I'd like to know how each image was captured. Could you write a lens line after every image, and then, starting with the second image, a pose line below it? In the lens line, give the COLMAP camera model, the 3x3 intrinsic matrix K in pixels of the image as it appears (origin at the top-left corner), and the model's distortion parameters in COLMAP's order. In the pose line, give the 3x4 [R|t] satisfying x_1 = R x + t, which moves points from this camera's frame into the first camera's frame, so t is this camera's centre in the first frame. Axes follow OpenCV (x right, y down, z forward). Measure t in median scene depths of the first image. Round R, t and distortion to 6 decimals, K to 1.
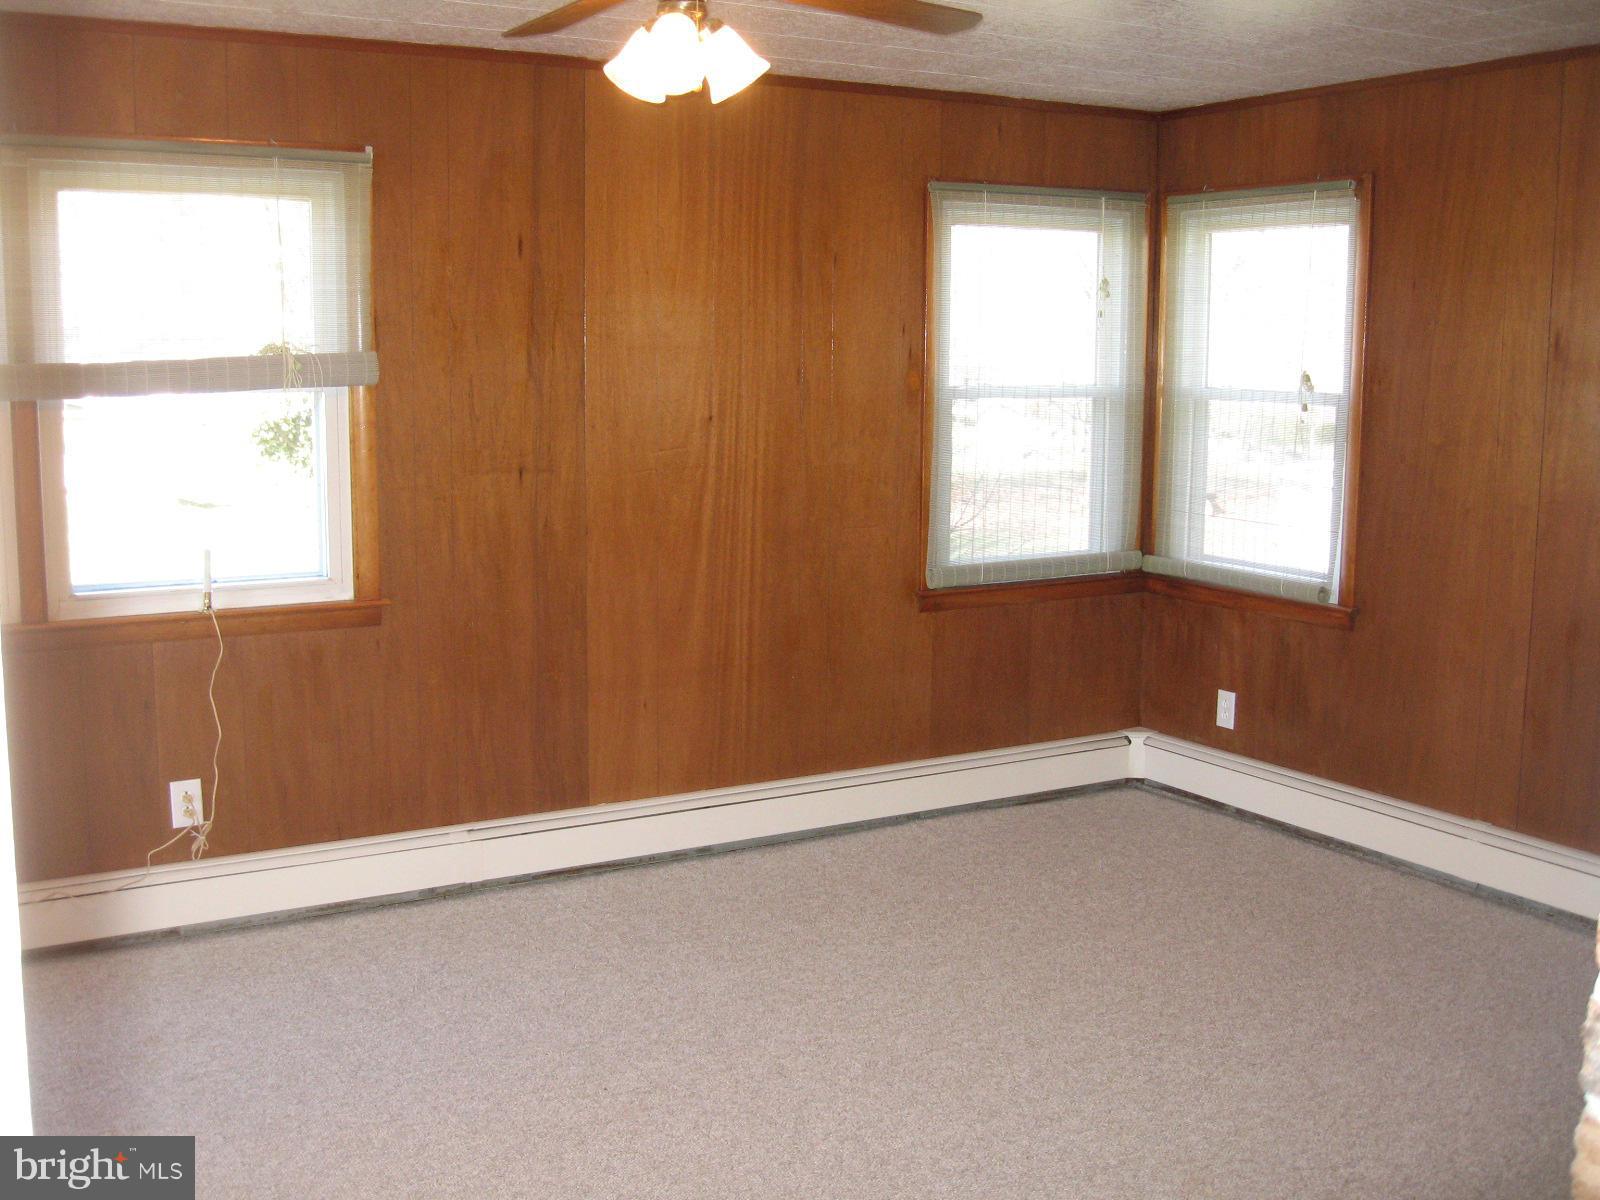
lens RADIAL K [[1741.9, 0, 800.0], [0, 1741.9, 600.0], [0, 0, 1]] dist [-0.139009, 0.134747]
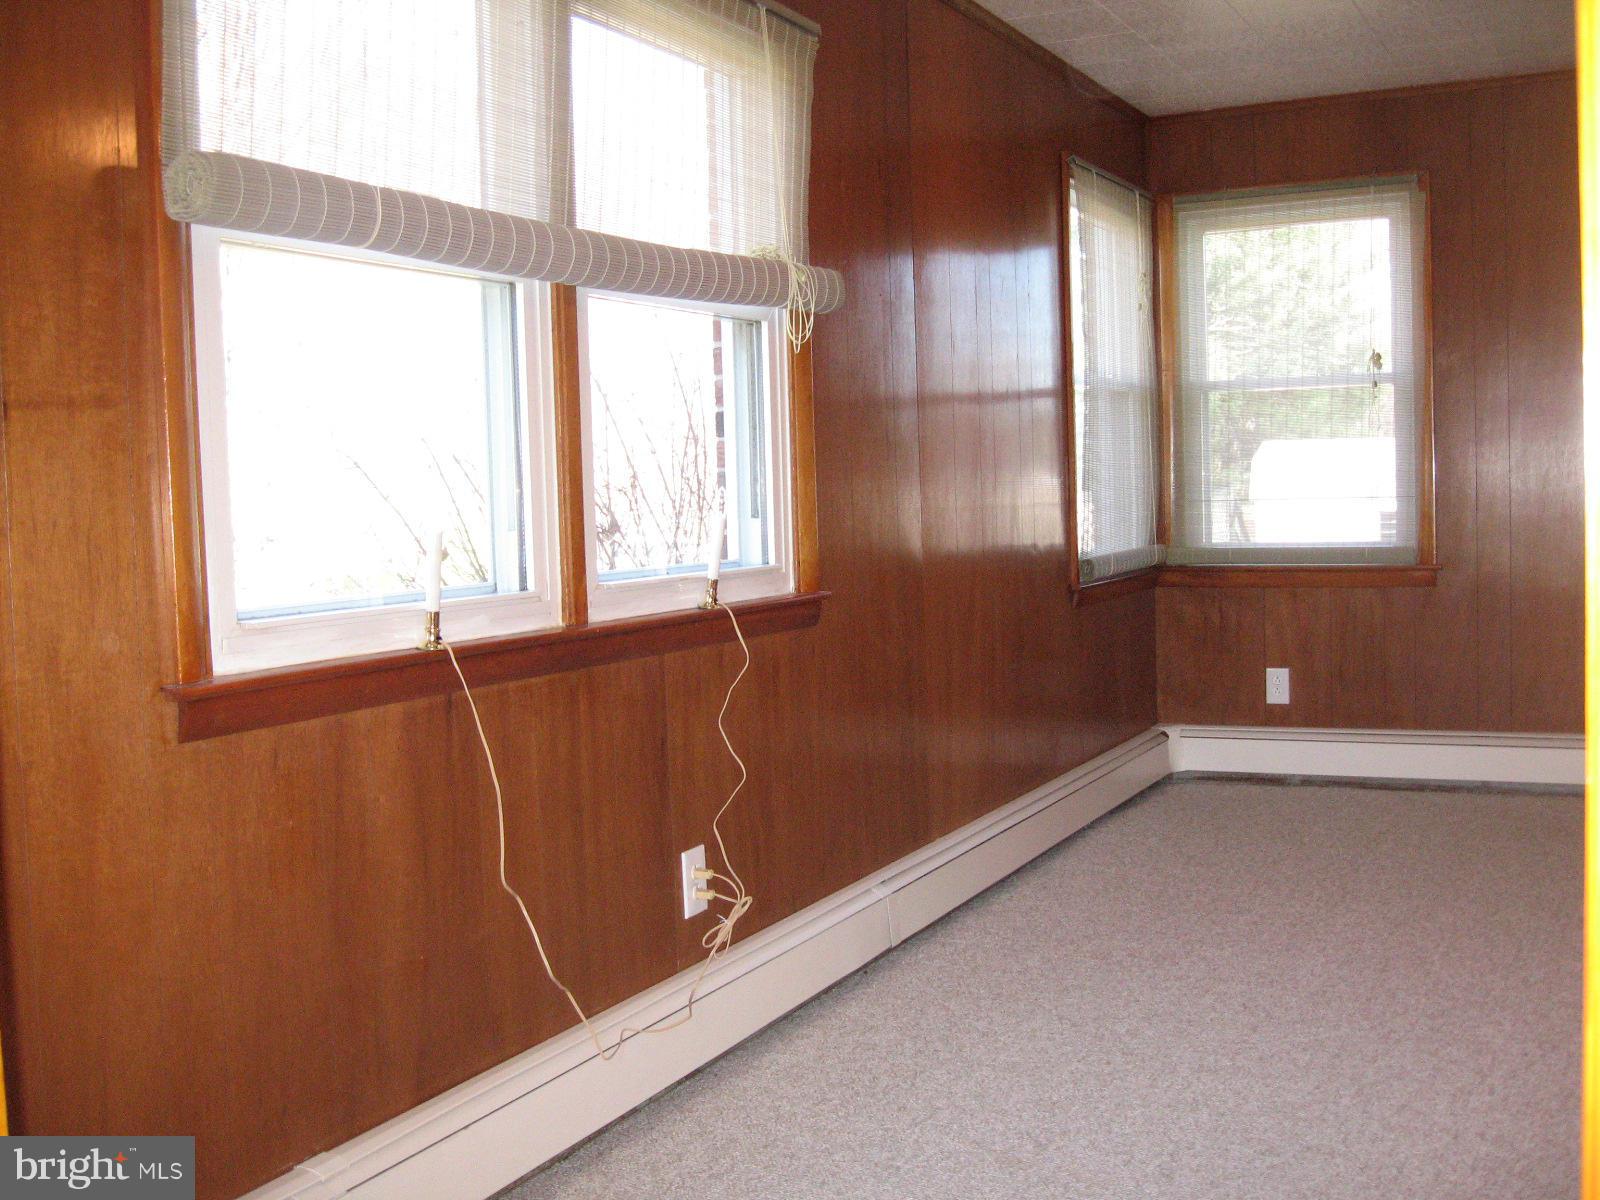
lens RADIAL K [[1741.9, 0, 800.0], [0, 1741.9, 600.0], [0, 0, 1]] dist [-0.139009, 0.134747]
pose [[0.832806, -0.062189, 0.550061, -0.559077], [0.111734, 0.992102, -0.057003, 0.039613], [-0.542172, 0.108933, 0.833177, 0.295089]]
